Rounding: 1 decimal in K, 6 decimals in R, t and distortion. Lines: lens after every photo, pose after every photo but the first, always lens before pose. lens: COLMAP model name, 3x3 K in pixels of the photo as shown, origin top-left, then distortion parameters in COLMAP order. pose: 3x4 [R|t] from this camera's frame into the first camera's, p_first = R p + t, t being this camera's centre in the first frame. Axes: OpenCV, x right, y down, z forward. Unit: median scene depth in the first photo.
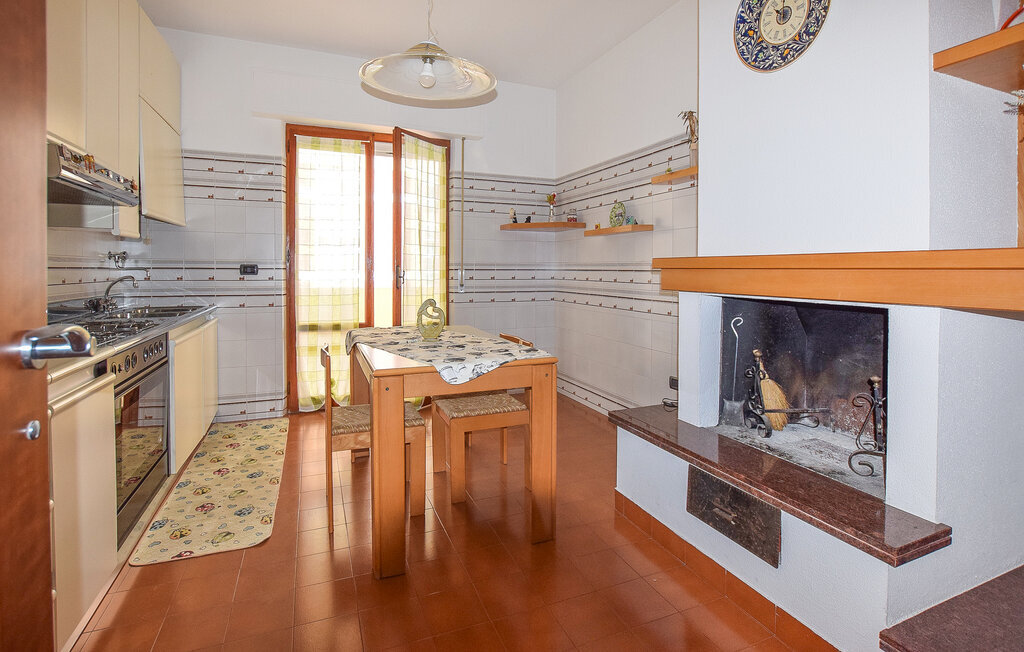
lens RADIAL K [[445.3, 0, 511.7], [0, 445.3, 278.1], [0, 0, 1]] dist [0.000073, 0.000076]
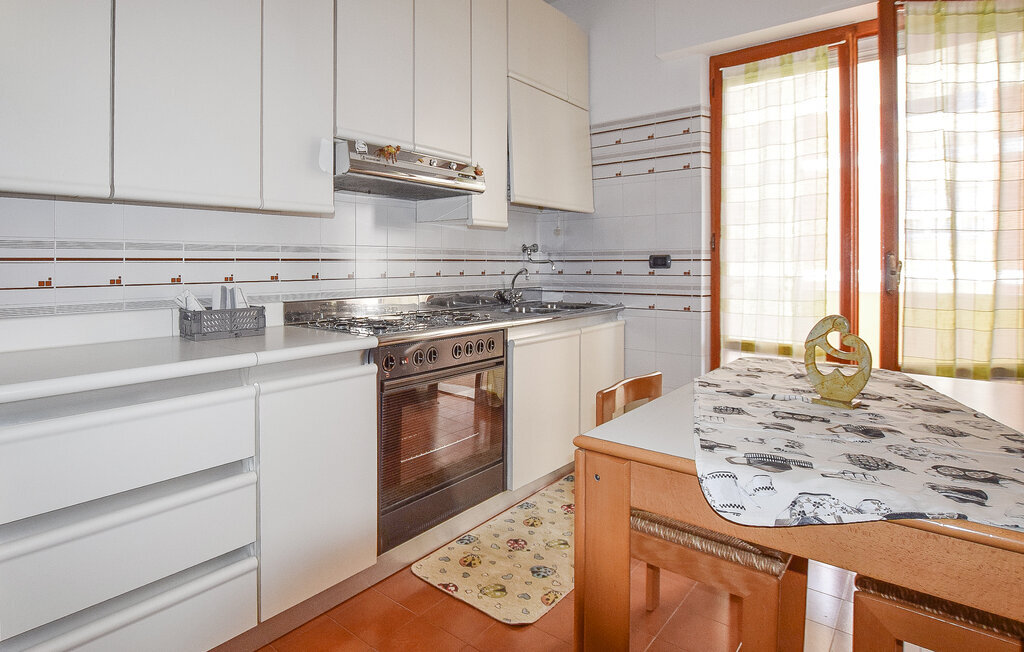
lens RADIAL K [[539.6, 0, 511.0], [0, 539.6, 279.7], [0, 0, 1]] dist [-0.030873, -0.000757]
pose [[0.451998, 0.015915, -0.891877, 0.128120], [-0.011801, 0.999860, 0.011861, 0.004210], [0.891941, 0.005164, 0.452123, 0.344902]]
